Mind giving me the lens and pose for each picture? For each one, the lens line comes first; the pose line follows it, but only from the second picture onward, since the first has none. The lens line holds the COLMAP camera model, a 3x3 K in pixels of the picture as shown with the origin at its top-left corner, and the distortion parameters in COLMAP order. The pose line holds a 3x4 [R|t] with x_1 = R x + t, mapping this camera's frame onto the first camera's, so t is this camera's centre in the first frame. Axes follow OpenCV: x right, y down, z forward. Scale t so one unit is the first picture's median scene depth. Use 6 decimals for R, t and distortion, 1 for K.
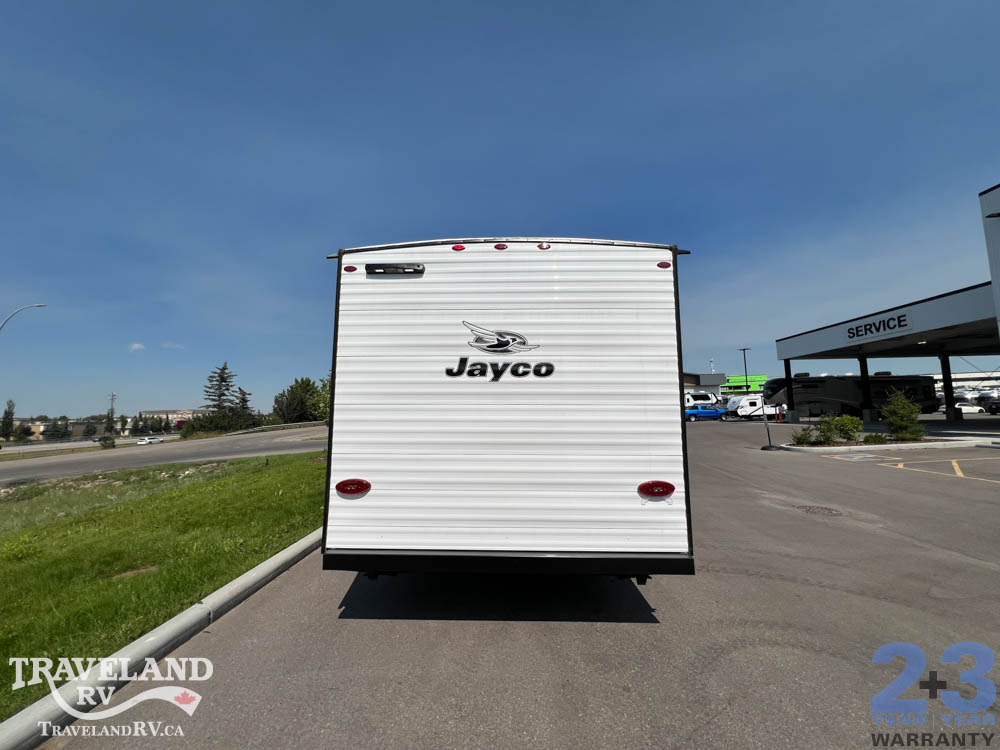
lens RADIAL K [[400.5, 0, 498.1], [0, 400.5, 373.5], [0, 0, 1]] dist [0.000190, 0.000650]
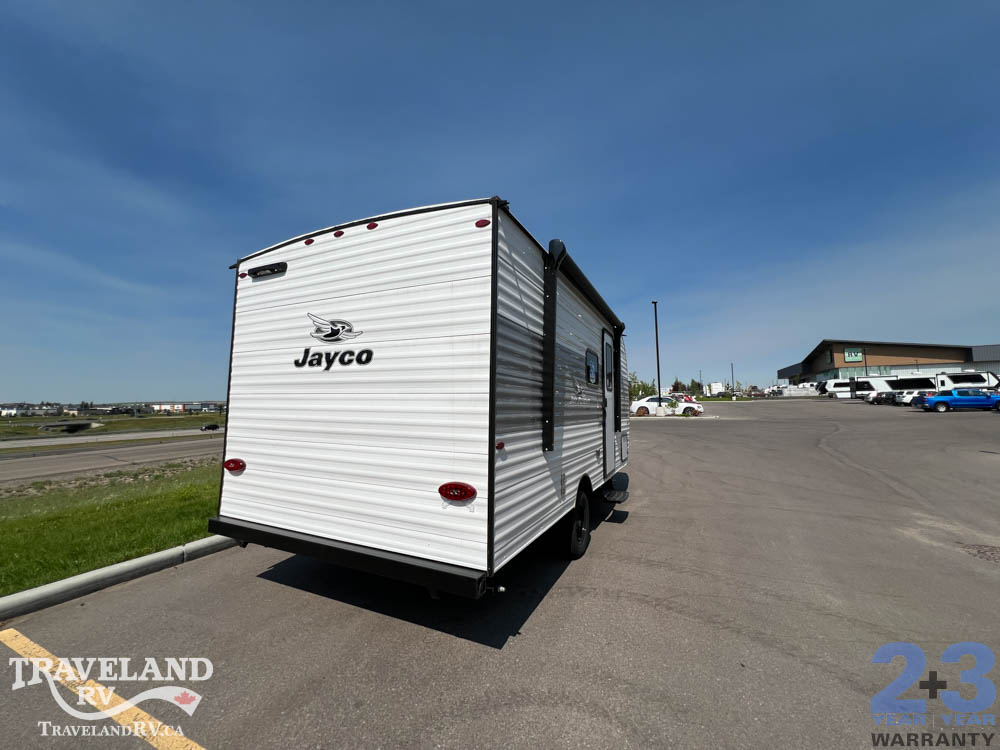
lens RADIAL K [[400.5, 0, 498.1], [0, 400.5, 373.5], [0, 0, 1]] dist [0.000190, 0.000650]
pose [[0.912745, -0.025799, -0.407713, 0.784818], [0.039055, 0.998943, 0.024222, 0.019205], [0.406658, -0.038032, 0.912789, 0.253490]]
